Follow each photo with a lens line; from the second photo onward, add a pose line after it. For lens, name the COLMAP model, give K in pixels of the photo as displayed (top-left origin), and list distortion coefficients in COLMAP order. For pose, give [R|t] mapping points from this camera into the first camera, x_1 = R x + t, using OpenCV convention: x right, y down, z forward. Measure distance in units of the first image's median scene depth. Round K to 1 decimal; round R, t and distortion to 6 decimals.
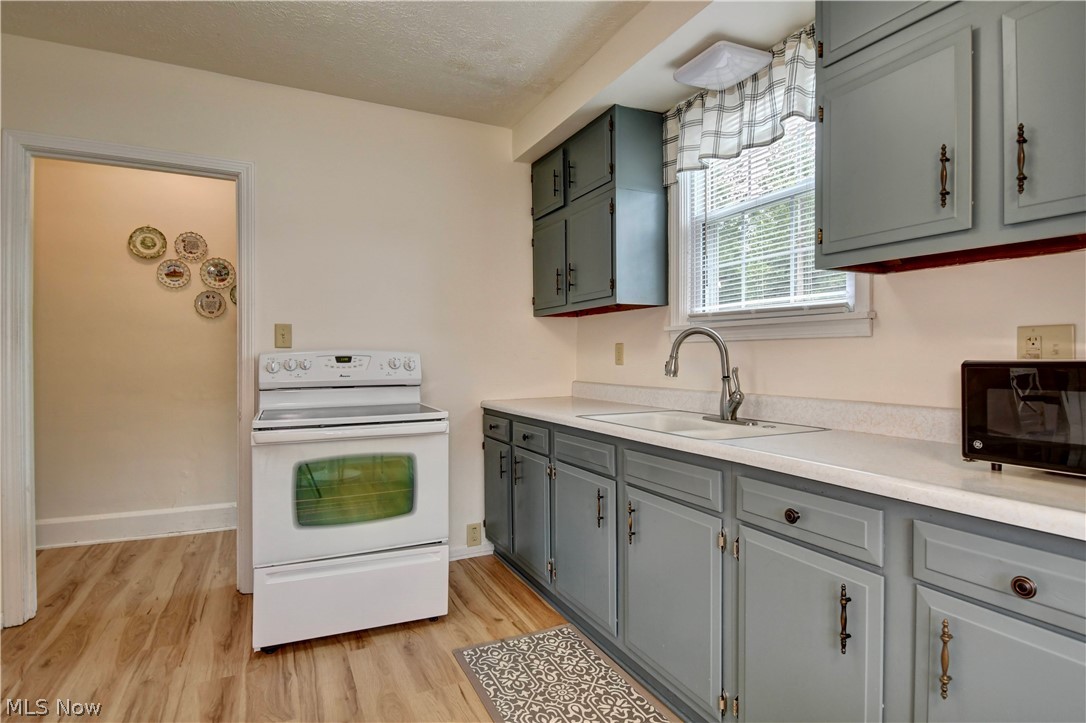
lens RADIAL K [[565.6, 0, 544.6], [0, 565.6, 359.1], [0, 0, 1]] dist [0.016718, -0.028589]
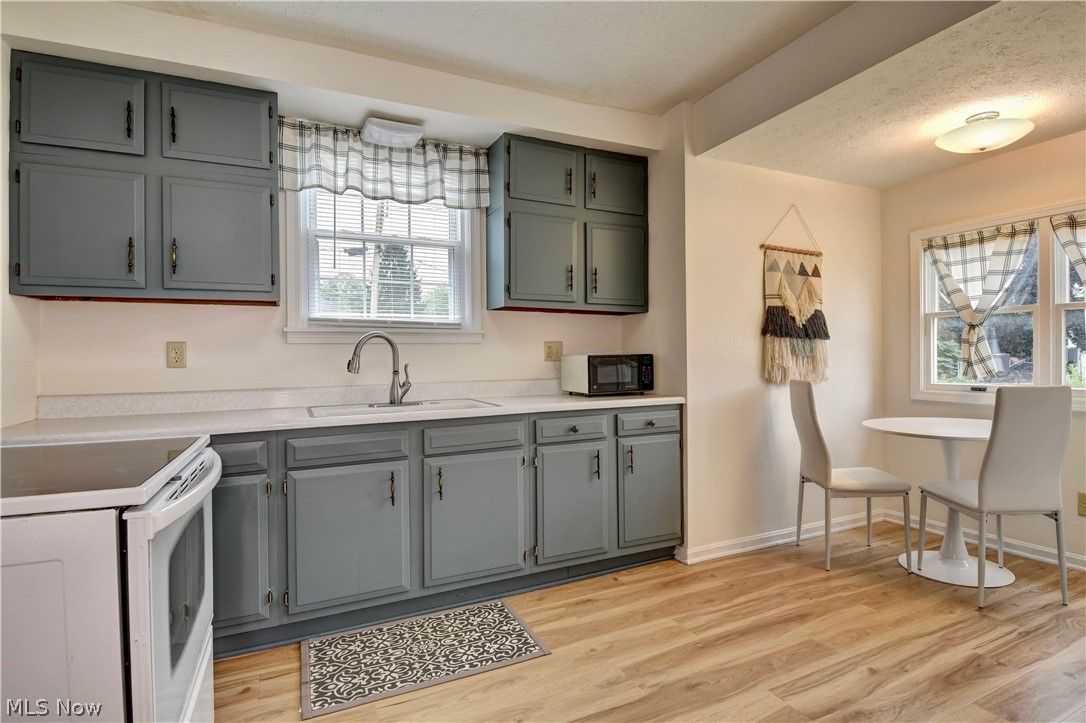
lens RADIAL K [[546.7, 0, 546.7], [0, 546.7, 360.7], [0, 0, 1]] dist [0.016837, -0.025411]
pose [[0.007346, -0.004851, 0.999961, -0.959773], [0.018126, 0.999825, 0.004717, 0.007521], [-0.999809, 0.018091, 0.007432, 0.654754]]
